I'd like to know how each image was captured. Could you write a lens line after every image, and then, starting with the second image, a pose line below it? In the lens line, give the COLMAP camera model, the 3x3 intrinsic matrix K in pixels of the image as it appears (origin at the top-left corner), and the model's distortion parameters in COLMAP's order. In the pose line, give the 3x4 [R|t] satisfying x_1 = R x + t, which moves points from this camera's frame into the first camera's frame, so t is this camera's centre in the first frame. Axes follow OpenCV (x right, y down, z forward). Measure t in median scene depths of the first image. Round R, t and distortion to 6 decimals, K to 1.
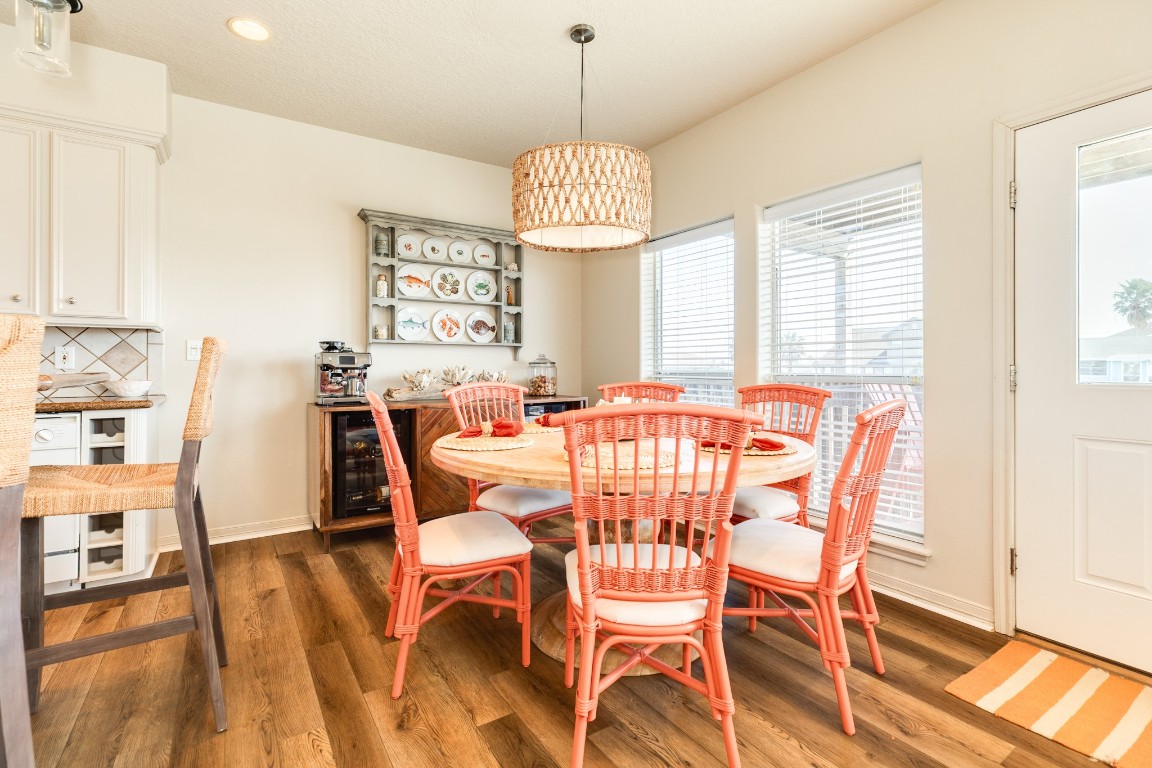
lens RADIAL K [[511.4, 0, 589.0], [0, 511.4, 370.0], [0, 0, 1]] dist [0.002599, 0.000641]
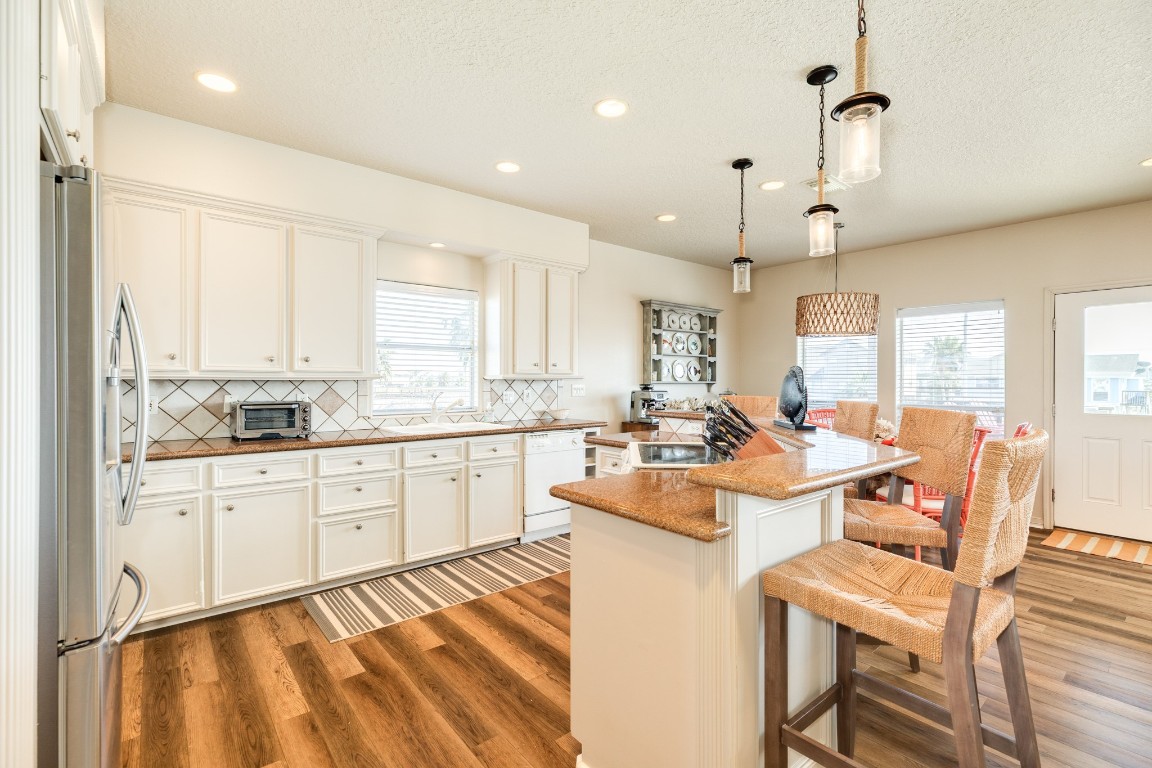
lens RADIAL K [[511.4, 0, 576.9], [0, 511.4, 379.0], [0, 0, 1]] dist [0.002599, 0.000641]
pose [[0.993413, 0.003403, 0.114539, -0.784204], [-0.002252, 0.999946, -0.010177, -0.047305], [-0.114568, 0.009852, 0.993367, -0.508673]]
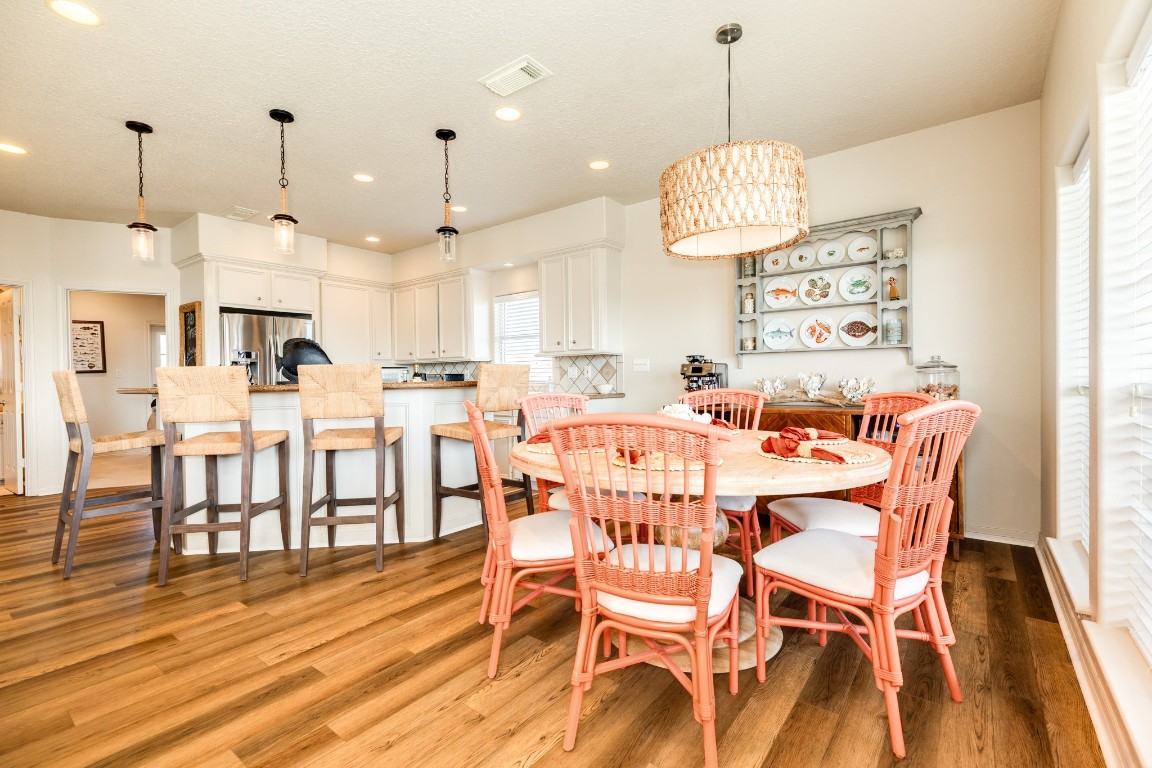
lens RADIAL K [[511.4, 0, 574.1], [0, 511.4, 382.9], [0, 0, 1]] dist [0.002599, 0.000641]
pose [[0.322893, 0.006361, -0.946414, 0.519859], [0.005838, 0.999945, 0.008713, 0.000413], [0.946418, -0.008339, 0.322838, 0.250456]]
